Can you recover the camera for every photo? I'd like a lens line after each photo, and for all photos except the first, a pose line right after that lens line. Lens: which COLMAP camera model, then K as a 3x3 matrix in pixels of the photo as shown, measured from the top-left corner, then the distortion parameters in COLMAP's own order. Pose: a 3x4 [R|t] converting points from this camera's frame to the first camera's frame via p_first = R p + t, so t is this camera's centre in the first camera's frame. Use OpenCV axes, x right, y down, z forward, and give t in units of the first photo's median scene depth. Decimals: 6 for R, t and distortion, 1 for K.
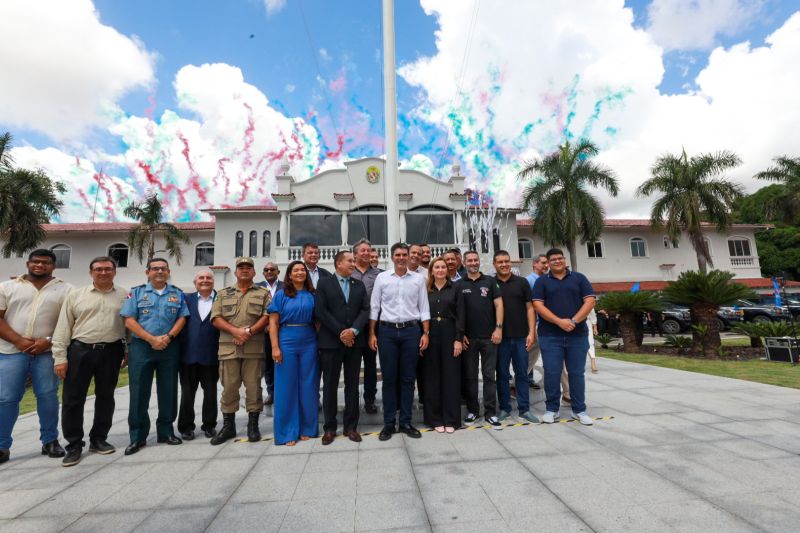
lens RADIAL K [[361.9, 0, 398.2], [0, 361.9, 260.8], [0, 0, 1]] dist [-0.040612, 0.012091]
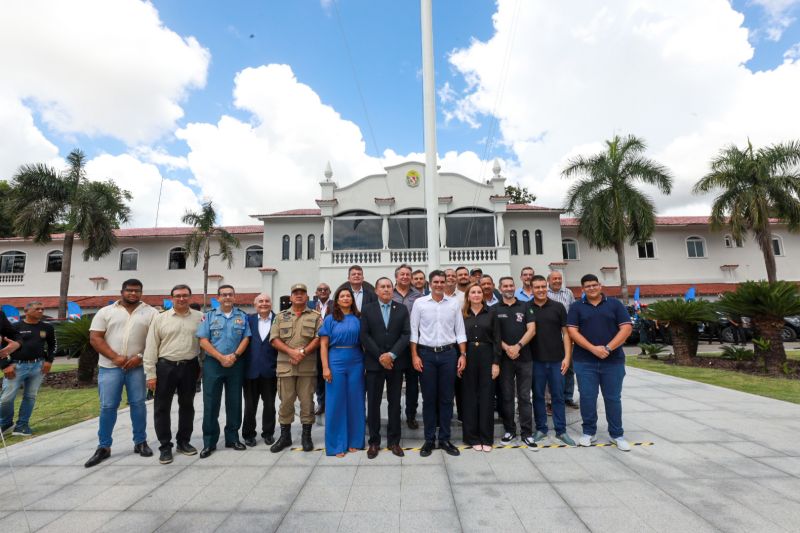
lens RADIAL K [[361.9, 0, 398.2], [0, 361.9, 260.8], [0, 0, 1]] dist [-0.040612, 0.012091]
pose [[0.993925, -0.001600, -0.110048, 0.000752], [0.002607, 0.999956, 0.009000, -0.088258], [0.110028, -0.009232, 0.993886, -0.067920]]
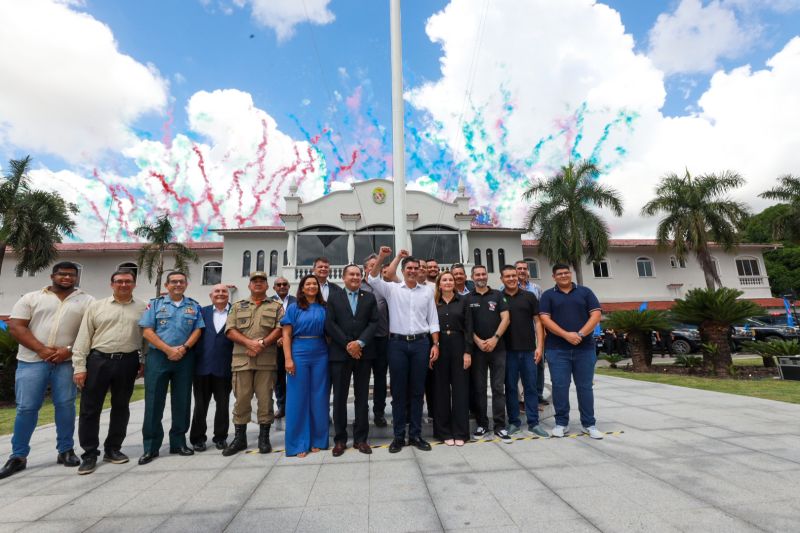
lens RADIAL K [[362.2, 0, 398.2], [0, 362.2, 262.3], [0, 0, 1]] dist [-0.041205, 0.012489]
pose [[0.999908, 0.000244, -0.013534, -0.013169], [-0.000966, 0.998571, -0.053433, 0.019909], [0.013502, 0.053441, 0.998480, -0.027686]]
